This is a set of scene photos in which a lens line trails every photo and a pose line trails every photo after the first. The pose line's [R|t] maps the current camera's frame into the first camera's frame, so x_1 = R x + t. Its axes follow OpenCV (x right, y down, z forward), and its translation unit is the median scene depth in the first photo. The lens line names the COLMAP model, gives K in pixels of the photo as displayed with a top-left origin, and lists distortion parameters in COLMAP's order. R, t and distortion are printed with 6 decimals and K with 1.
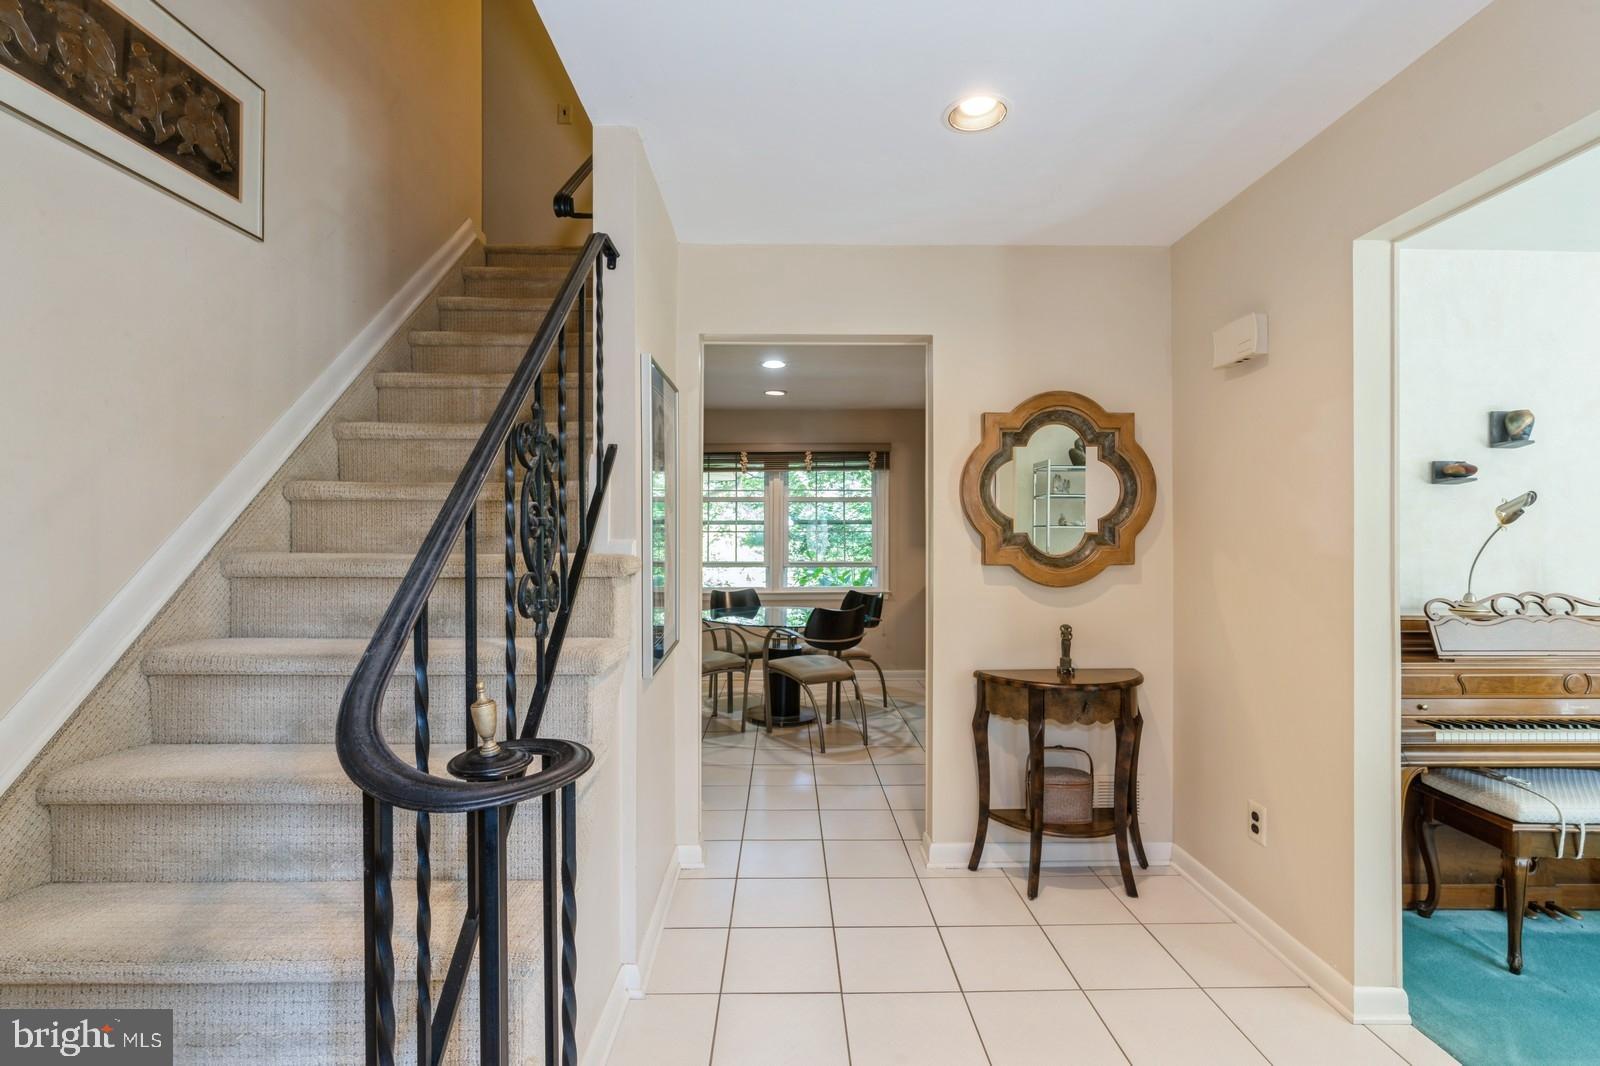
lens RADIAL K [[721.0, 0, 794.6], [0, 721.0, 529.1], [0, 0, 1]] dist [-0.010960, 0.004942]
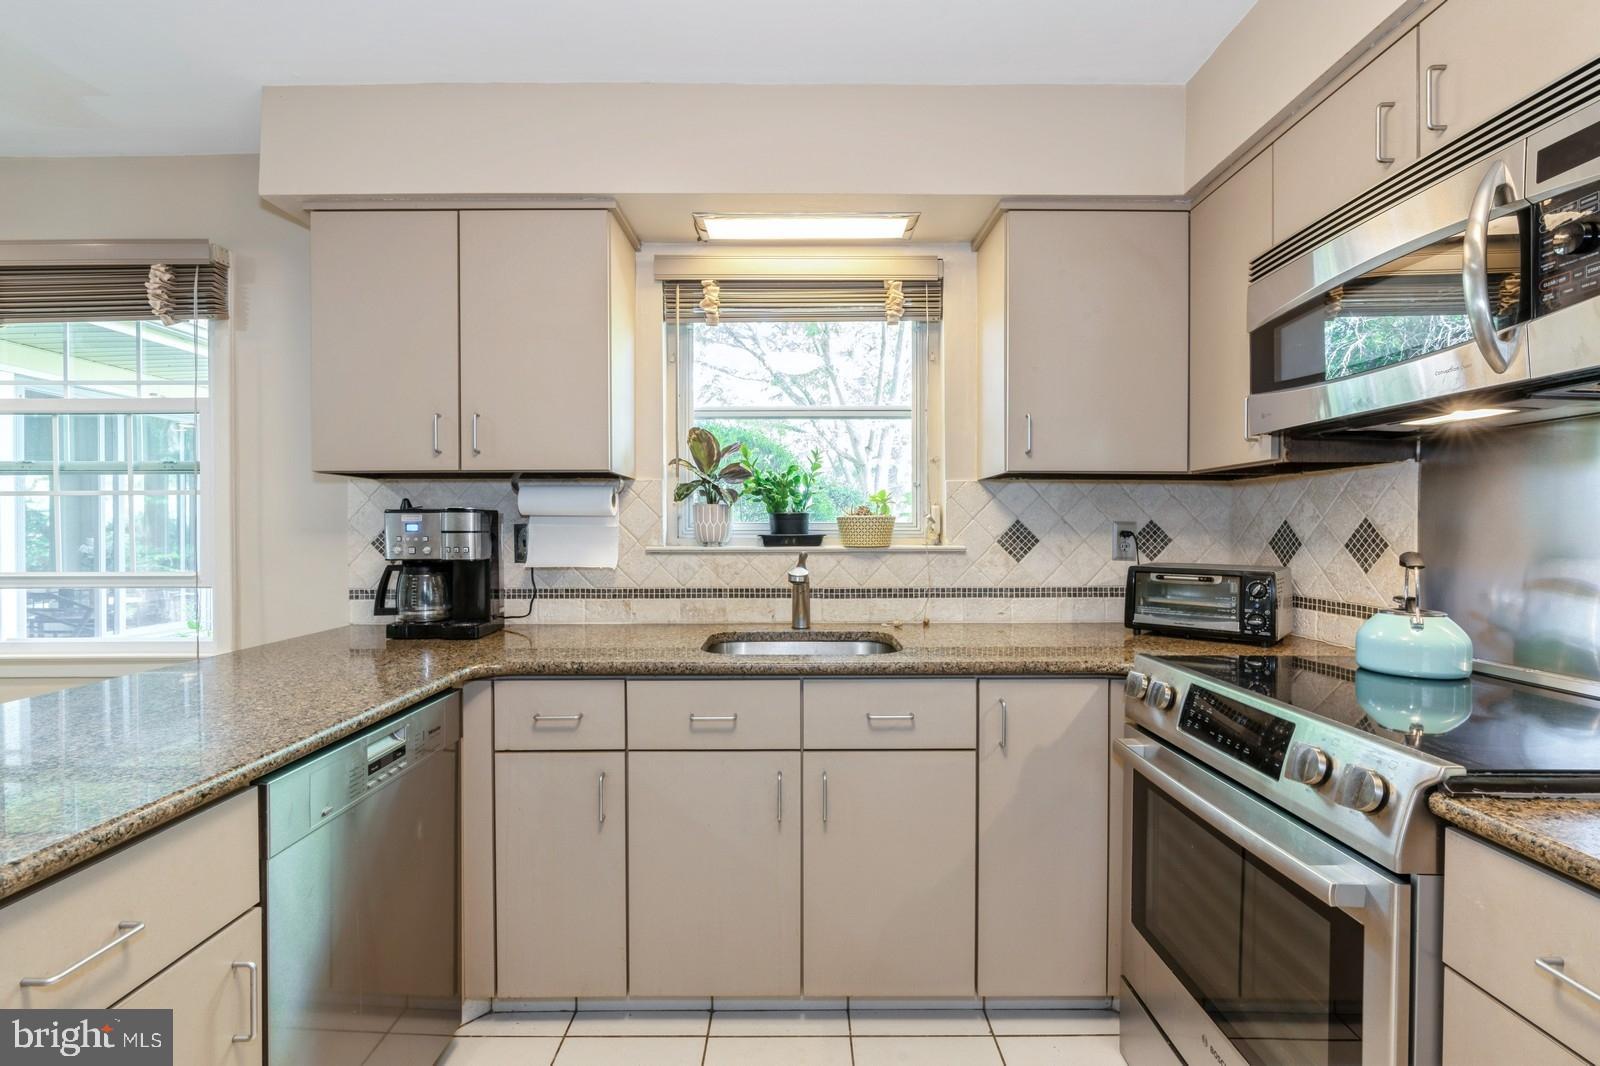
lens RADIAL K [[721.0, 0, 802.1], [0, 721.0, 533.2], [0, 0, 1]] dist [-0.010960, 0.004942]
pose [[0.999840, -0.003454, -0.017527, 0.425520], [0.003712, 0.999884, 0.014742, 0.020832], [0.017474, -0.014804, 0.999738, 0.646085]]
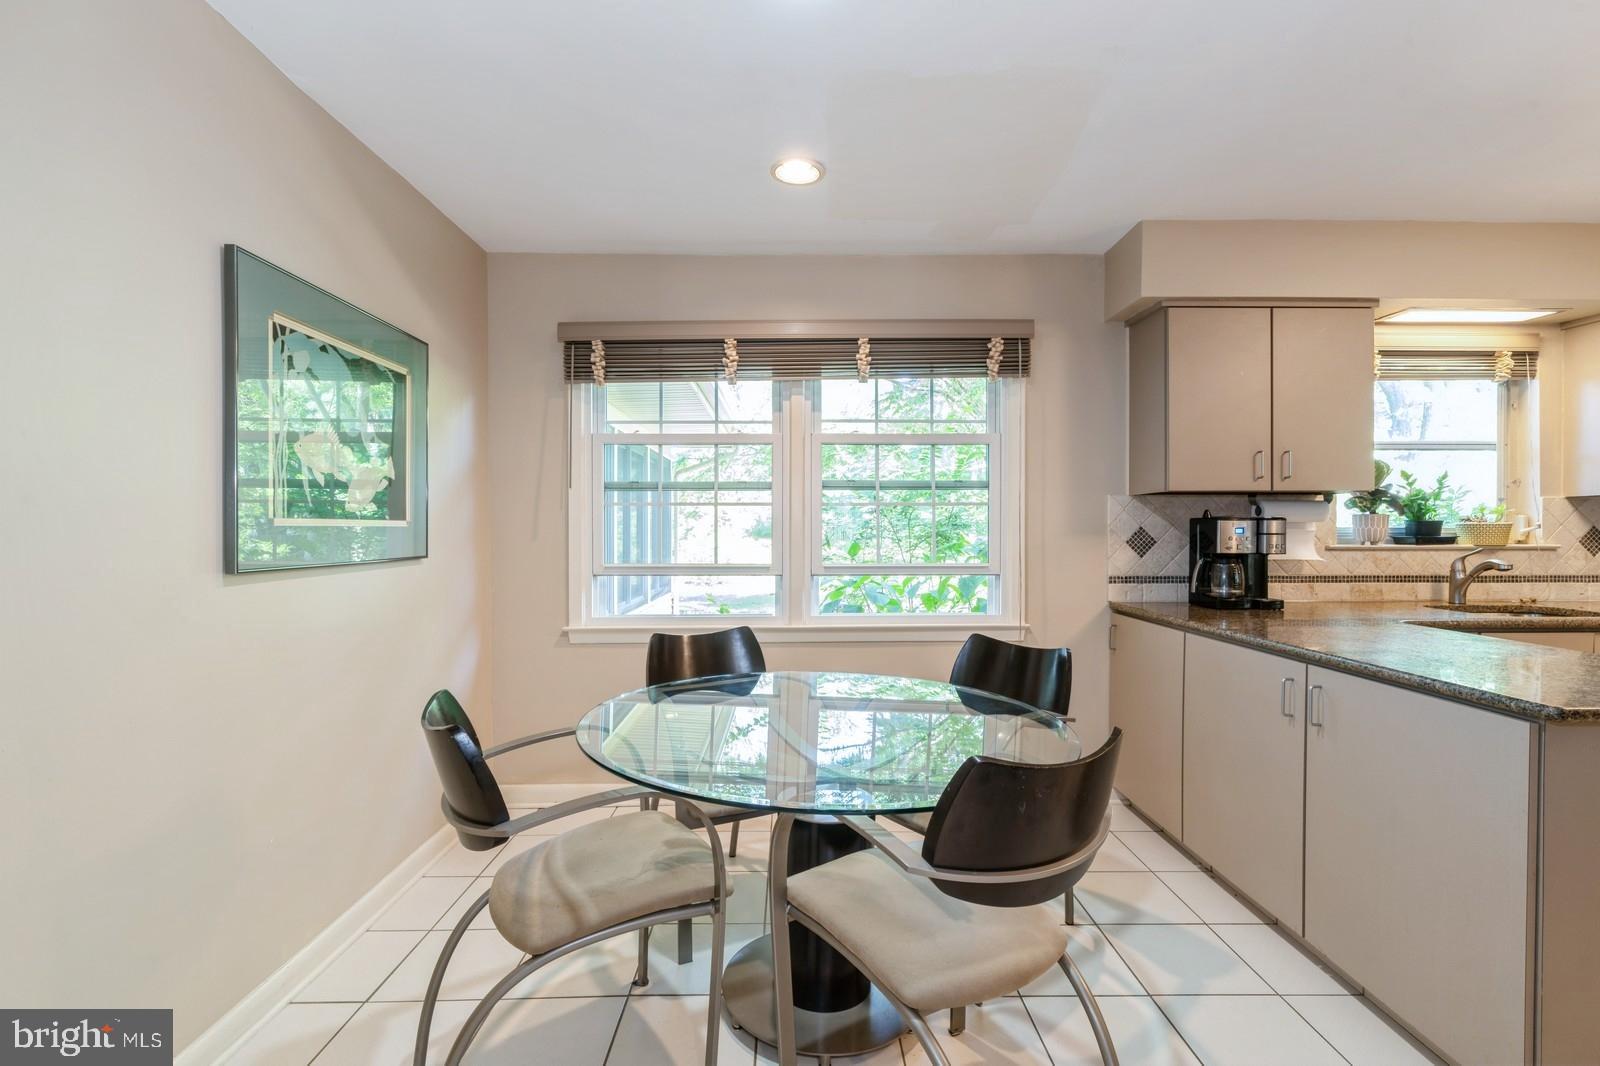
lens RADIAL K [[721.0, 0, 795.6], [0, 721.0, 533.8], [0, 0, 1]] dist [-0.010960, 0.004942]
pose [[0.999965, -0.001447, -0.008229, -0.022499], [0.001584, 0.999860, 0.016673, 0.016261], [0.008203, -0.016685, 0.999827, 0.509355]]
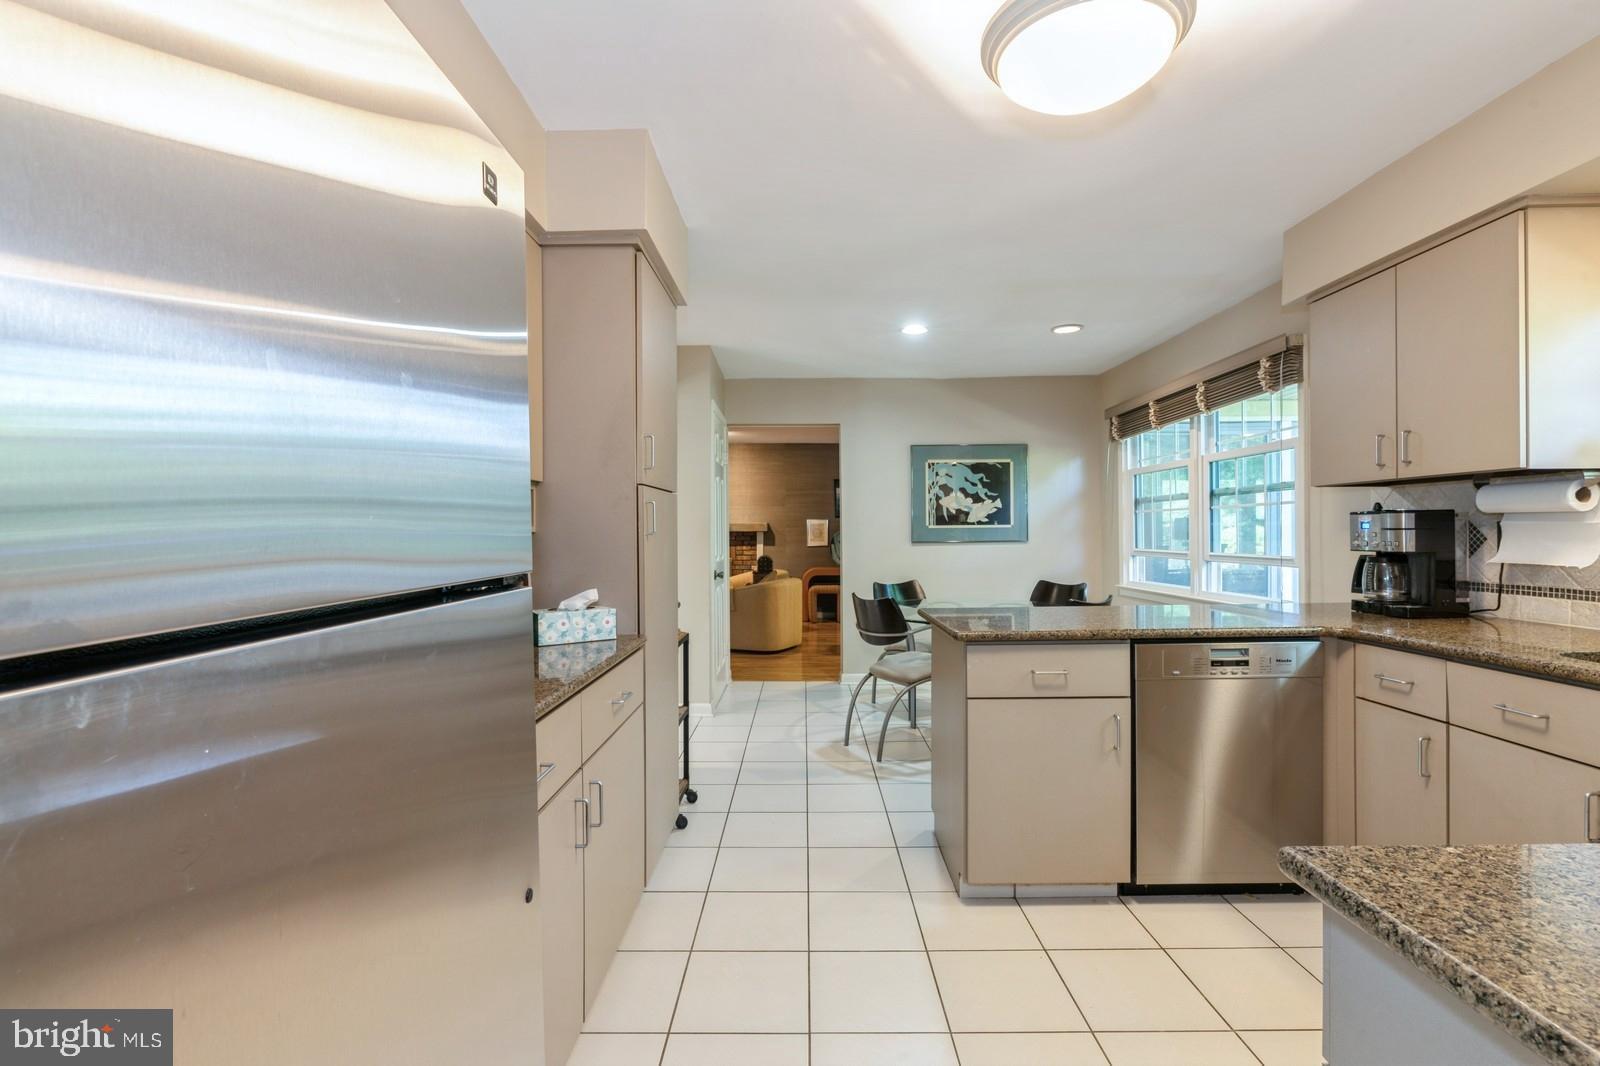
lens RADIAL K [[721.0, 0, 797.2], [0, 721.0, 535.5], [0, 0, 1]] dist [-0.010960, 0.004942]
pose [[-0.020682, 0.003077, -0.999781, 0.660093], [0.016779, 0.999855, 0.002730, 0.021231], [0.999645, -0.016719, -0.020731, 0.645989]]
